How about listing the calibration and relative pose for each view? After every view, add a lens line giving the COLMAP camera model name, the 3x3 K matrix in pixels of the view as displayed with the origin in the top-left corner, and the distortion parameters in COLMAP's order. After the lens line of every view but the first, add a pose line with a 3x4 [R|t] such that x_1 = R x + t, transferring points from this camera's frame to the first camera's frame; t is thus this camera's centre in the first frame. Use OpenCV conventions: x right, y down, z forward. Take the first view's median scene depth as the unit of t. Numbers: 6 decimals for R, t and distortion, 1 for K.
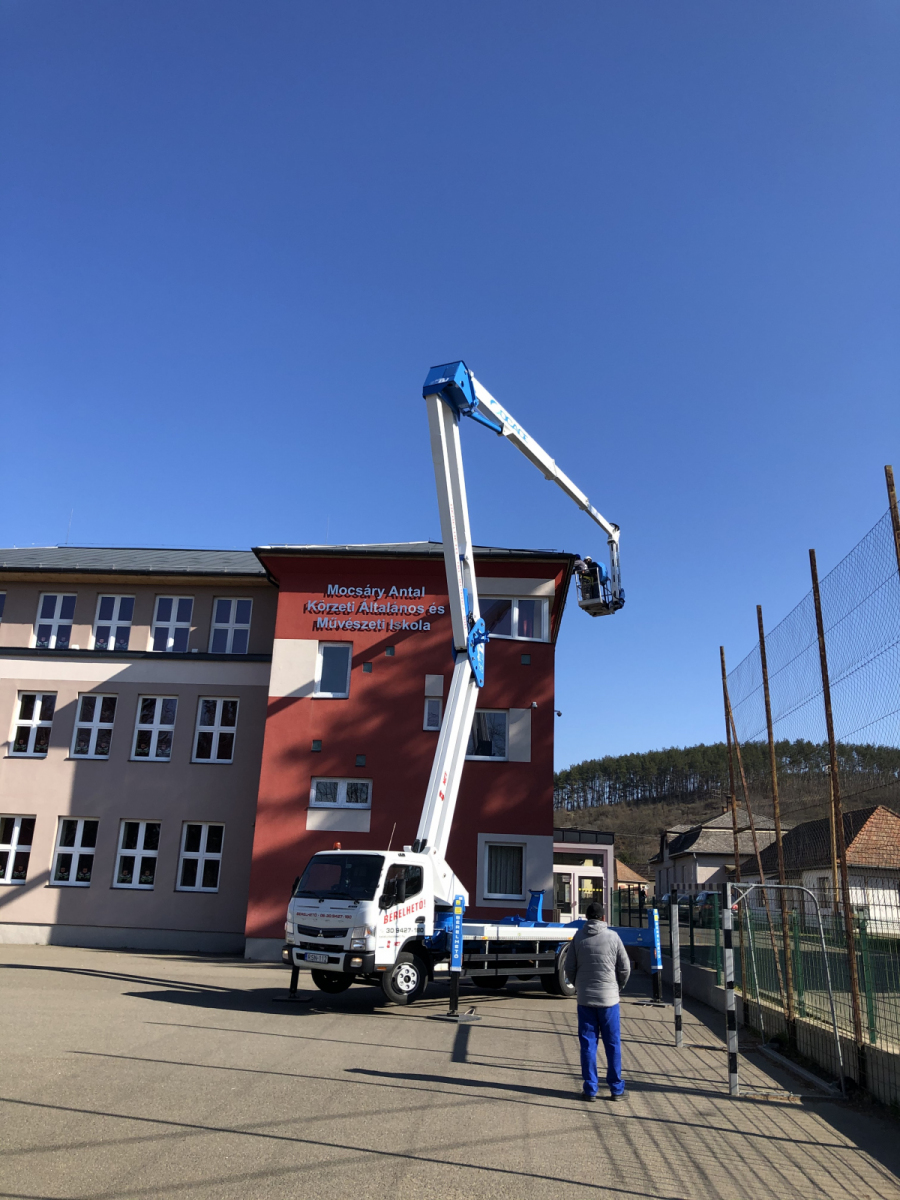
lens RADIAL K [[983.9, 0, 463.6], [0, 983.9, 579.3], [0, 0, 1]] dist [0.011182, -0.014910]
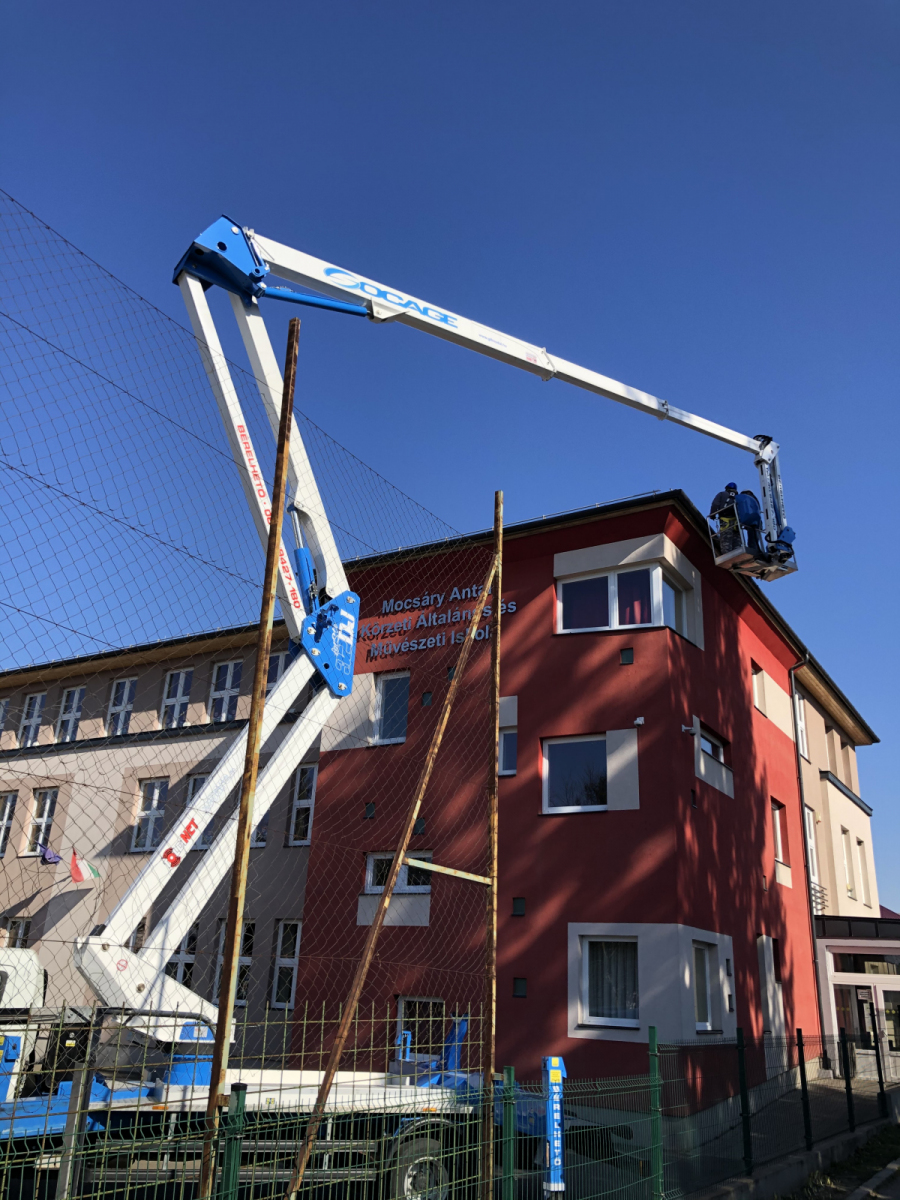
lens RADIAL K [[983.9, 0, 477.9], [0, 983.9, 557.3], [0, 0, 1]] dist [0.011182, -0.014910]
pose [[0.852620, -0.209110, -0.478866, 0.311399], [0.150125, 0.975827, -0.158823, 0.107488], [0.500501, 0.063526, 0.863402, 0.359677]]
